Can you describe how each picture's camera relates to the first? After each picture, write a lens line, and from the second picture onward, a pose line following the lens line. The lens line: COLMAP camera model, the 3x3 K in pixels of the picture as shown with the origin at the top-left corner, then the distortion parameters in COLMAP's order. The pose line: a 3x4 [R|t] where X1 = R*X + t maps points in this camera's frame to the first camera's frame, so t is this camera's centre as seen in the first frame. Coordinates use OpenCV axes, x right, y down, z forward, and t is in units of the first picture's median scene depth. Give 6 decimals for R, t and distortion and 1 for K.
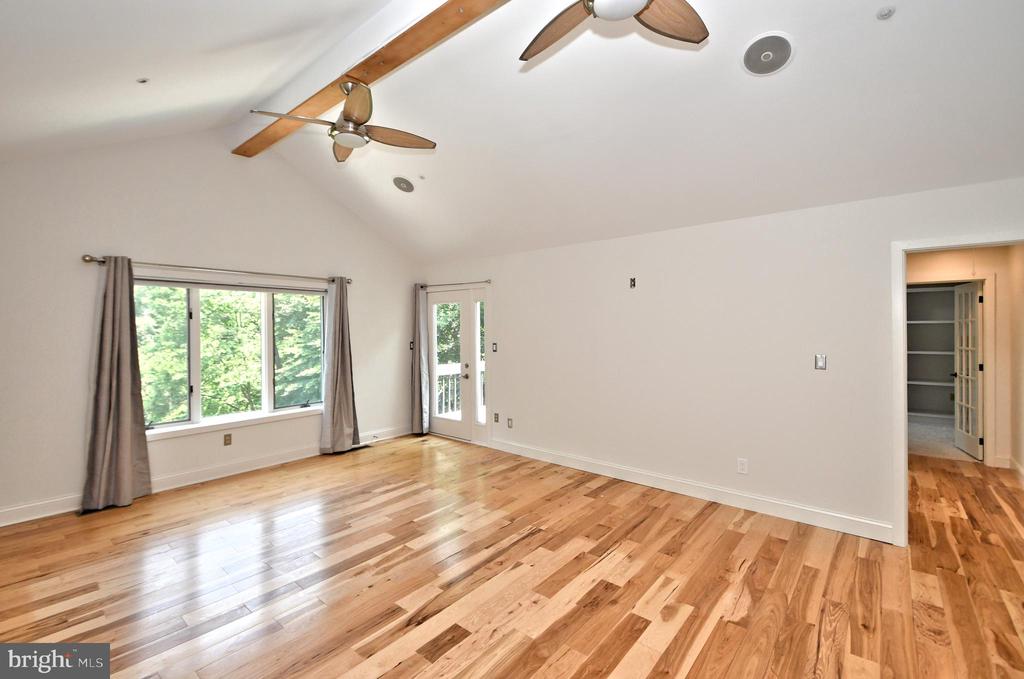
lens RADIAL K [[452.5, 0, 512.0], [0, 452.5, 339.5], [0, 0, 1]] dist [0.060766, -0.031692]
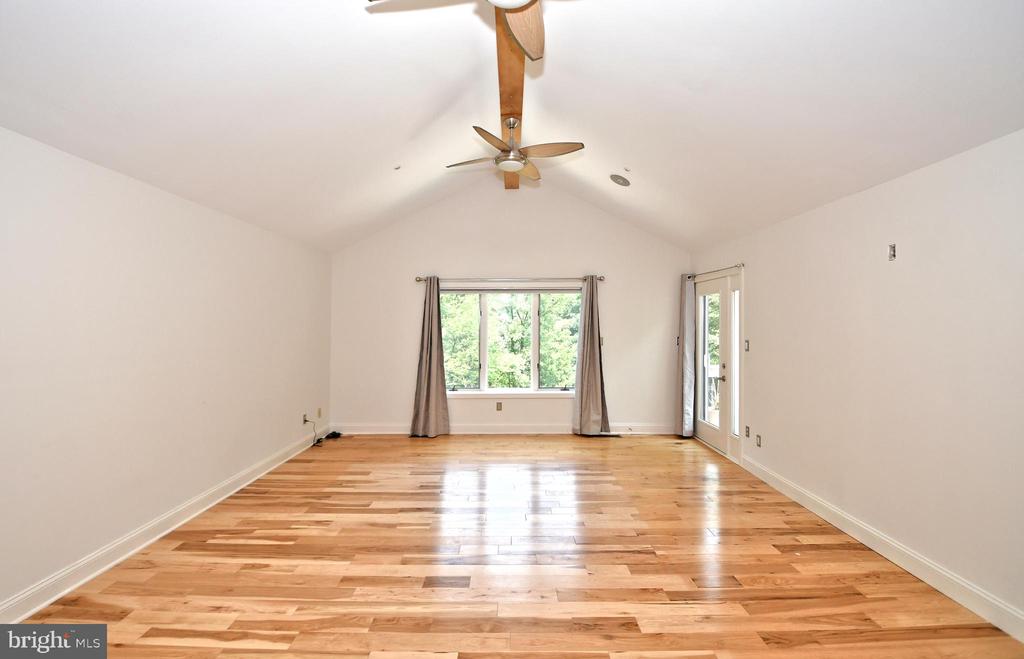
lens RADIAL K [[469.7, 0, 512.0], [0, 469.7, 329.5], [0, 0, 1]] dist [0.033005, -0.047009]
pose [[0.648039, 0.011842, -0.761515, 0.443342], [-0.018873, 0.999822, -0.000514, -0.004046], [0.761373, 0.014705, 0.648147, 0.157109]]
